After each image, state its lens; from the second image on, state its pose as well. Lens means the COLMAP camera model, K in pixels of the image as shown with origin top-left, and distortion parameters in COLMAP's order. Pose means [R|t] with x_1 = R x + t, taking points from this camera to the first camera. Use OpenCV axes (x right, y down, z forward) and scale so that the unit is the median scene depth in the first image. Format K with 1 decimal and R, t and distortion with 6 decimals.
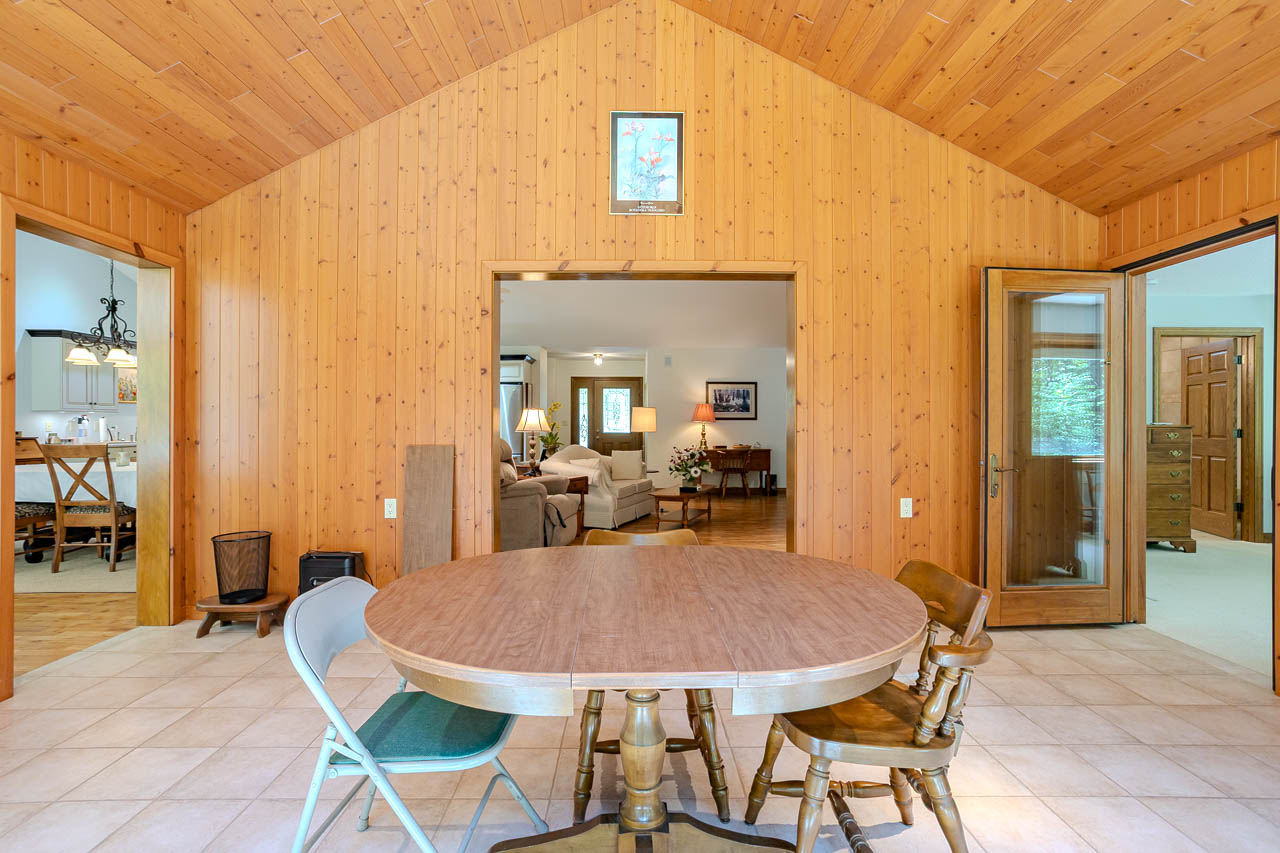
lens RADIAL K [[620.9, 0, 643.1], [0, 620.9, 424.5], [0, 0, 1]] dist [-0.058185, 0.037916]
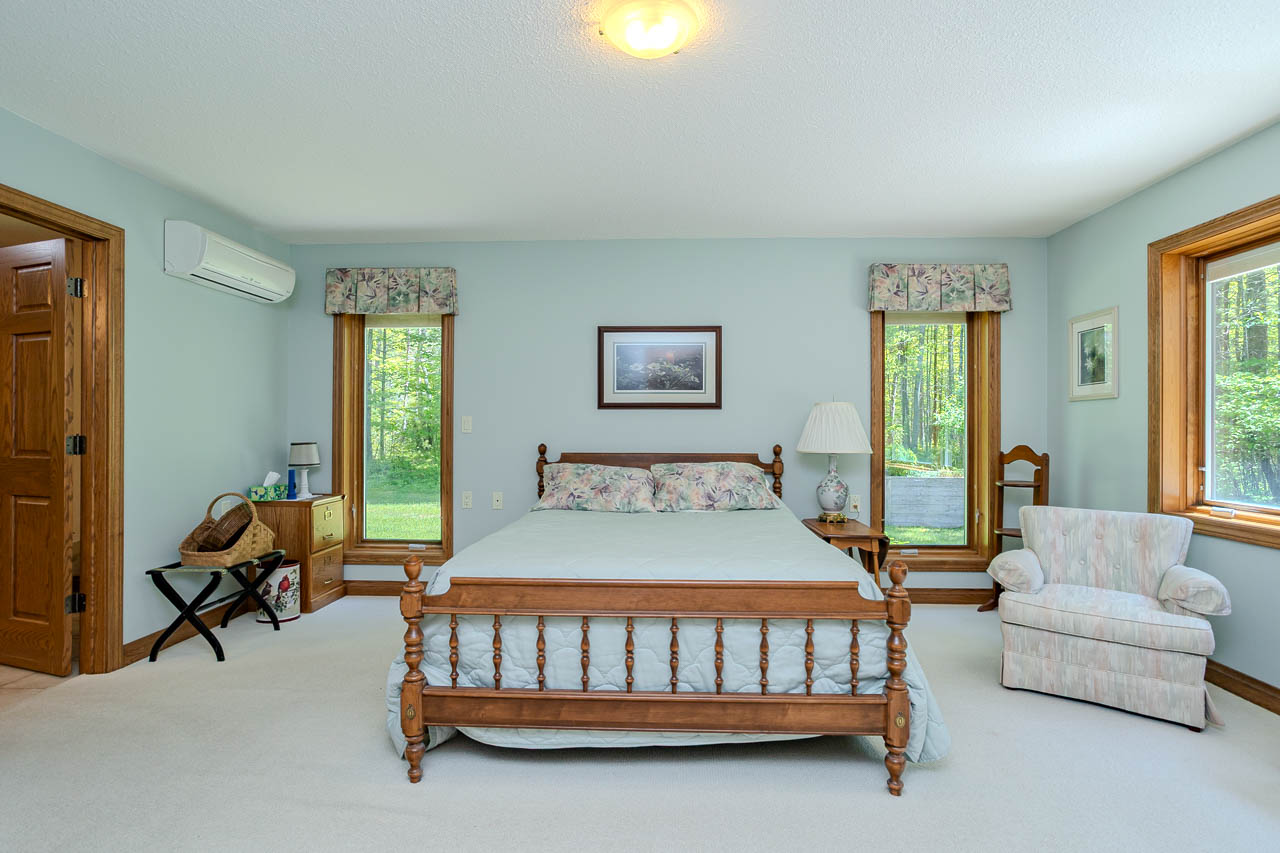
lens RADIAL K [[620.9, 0, 643.1], [0, 620.9, 424.5], [0, 0, 1]] dist [-0.058185, 0.037916]
pose [[0.056057, 0.003874, 0.998420, 0.544523], [0.001698, 0.999991, -0.003976, 0.002146], [-0.998426, 0.001918, 0.056049, 0.545780]]
